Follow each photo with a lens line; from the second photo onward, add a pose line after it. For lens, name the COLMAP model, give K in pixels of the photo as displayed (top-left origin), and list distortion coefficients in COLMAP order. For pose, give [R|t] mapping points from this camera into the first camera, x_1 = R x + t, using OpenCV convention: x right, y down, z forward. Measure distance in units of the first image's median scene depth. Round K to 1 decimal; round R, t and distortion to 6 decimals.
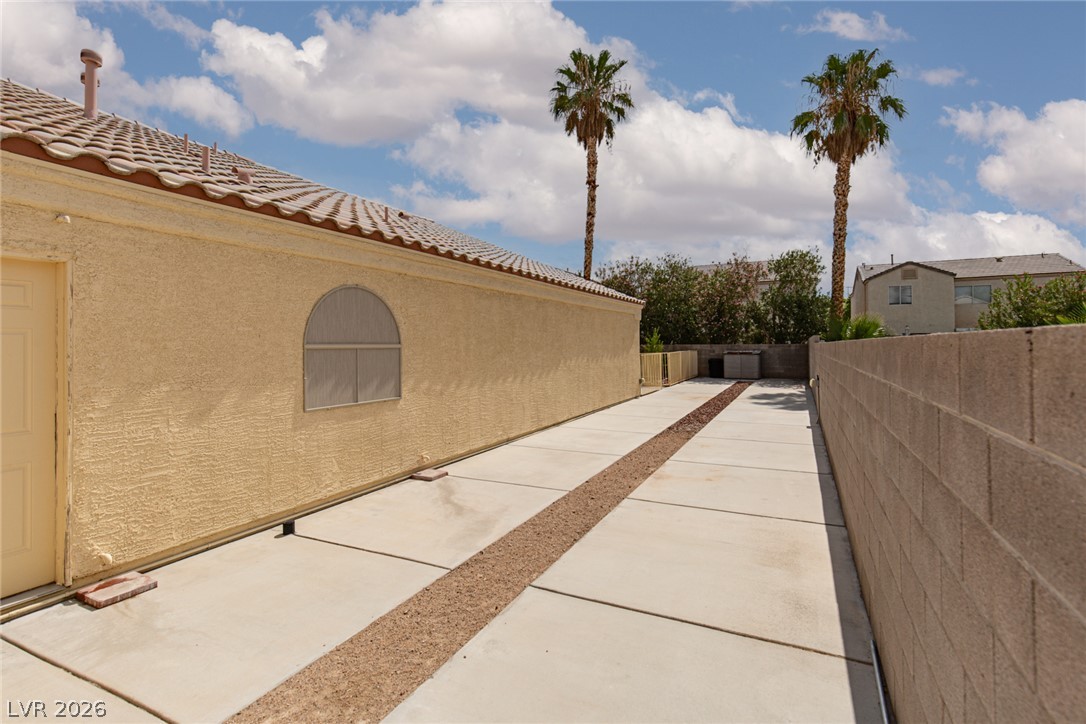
lens RADIAL K [[514.3, 0, 540.1], [0, 514.3, 340.8], [0, 0, 1]] dist [-0.002586, -0.000216]
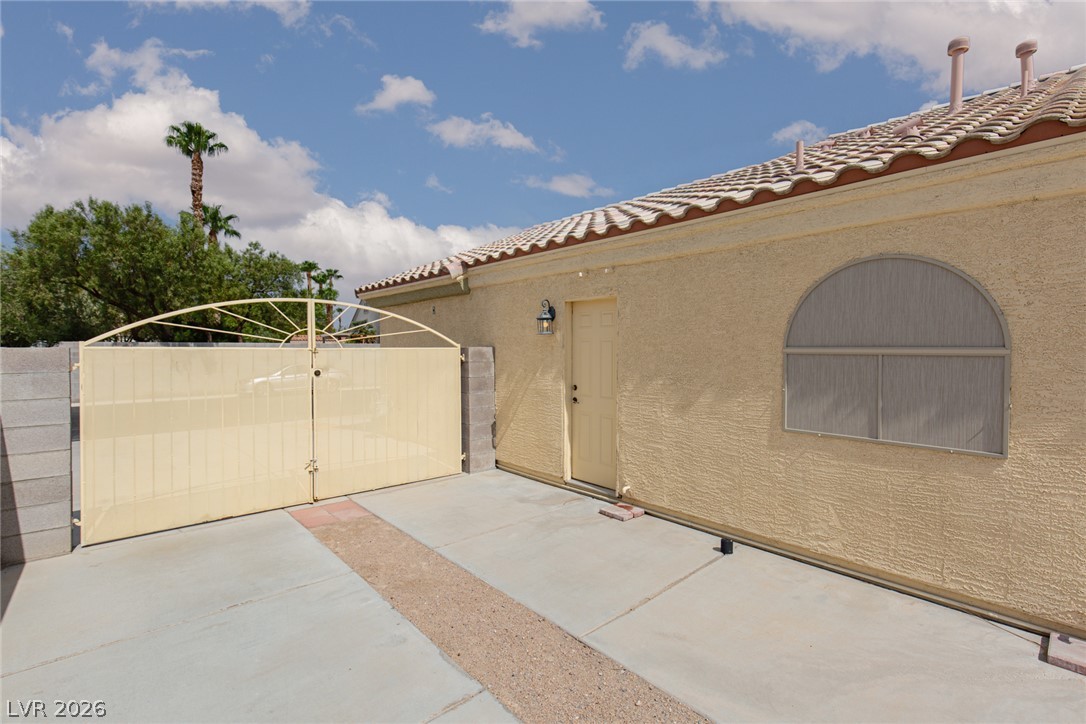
lens RADIAL K [[511.8, 0, 555.9], [0, 511.8, 350.7], [0, 0, 1]] dist [0.012919, -0.000266]
pose [[-0.379388, 0.023783, -0.924932, 0.350534], [0.020173, 0.999645, 0.017430, -0.008186], [0.925018, -0.012046, -0.379733, 0.789961]]
